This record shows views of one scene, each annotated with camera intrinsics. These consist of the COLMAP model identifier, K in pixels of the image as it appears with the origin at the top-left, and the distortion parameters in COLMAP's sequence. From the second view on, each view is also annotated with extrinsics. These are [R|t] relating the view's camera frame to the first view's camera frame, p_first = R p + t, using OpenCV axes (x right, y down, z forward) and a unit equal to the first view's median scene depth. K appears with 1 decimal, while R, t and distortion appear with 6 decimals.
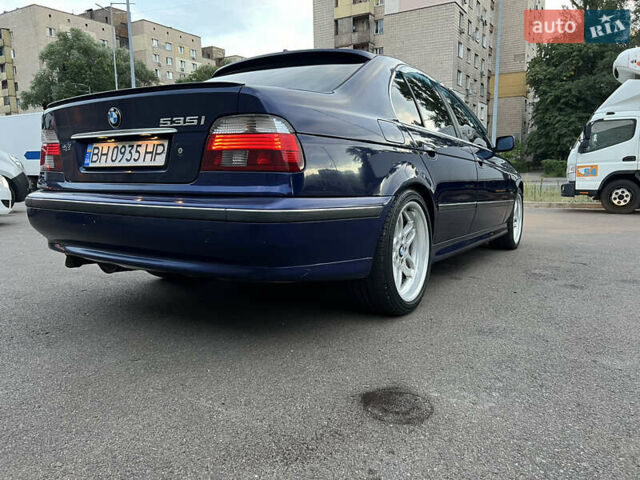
lens RADIAL K [[482.7, 0, 320.0], [0, 482.7, 240.0], [0, 0, 1]] dist [0.064760, -0.068869]
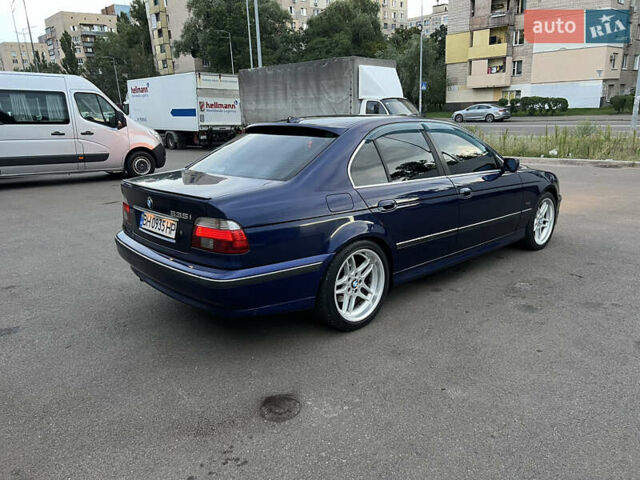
lens RADIAL K [[482.7, 0, 320.0], [0, 482.7, 240.0], [0, 0, 1]] dist [0.064760, -0.068869]
pose [[0.963130, 0.044905, -0.265264, 0.512225], [-0.009266, 0.990924, 0.134104, -0.334424], [0.268878, -0.126702, 0.954804, -0.360300]]
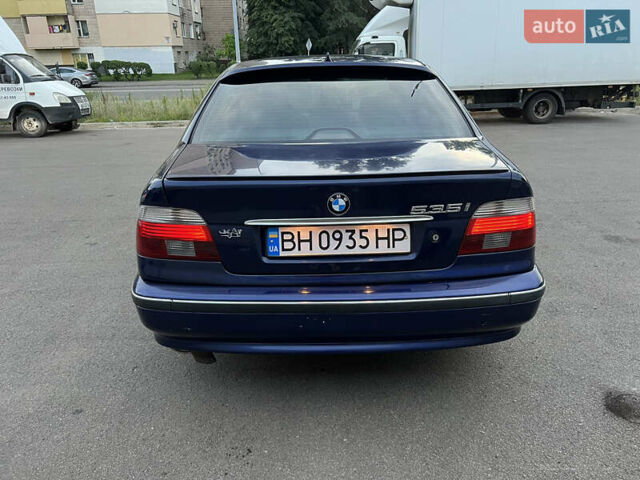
lens RADIAL K [[482.7, 0, 320.0], [0, 482.7, 240.0], [0, 0, 1]] dist [0.064760, -0.068869]
pose [[0.841969, -0.198411, 0.501718, -0.848963], [0.091267, 0.968901, 0.230004, -0.371043], [-0.531751, -0.147866, 0.833893, 0.287051]]
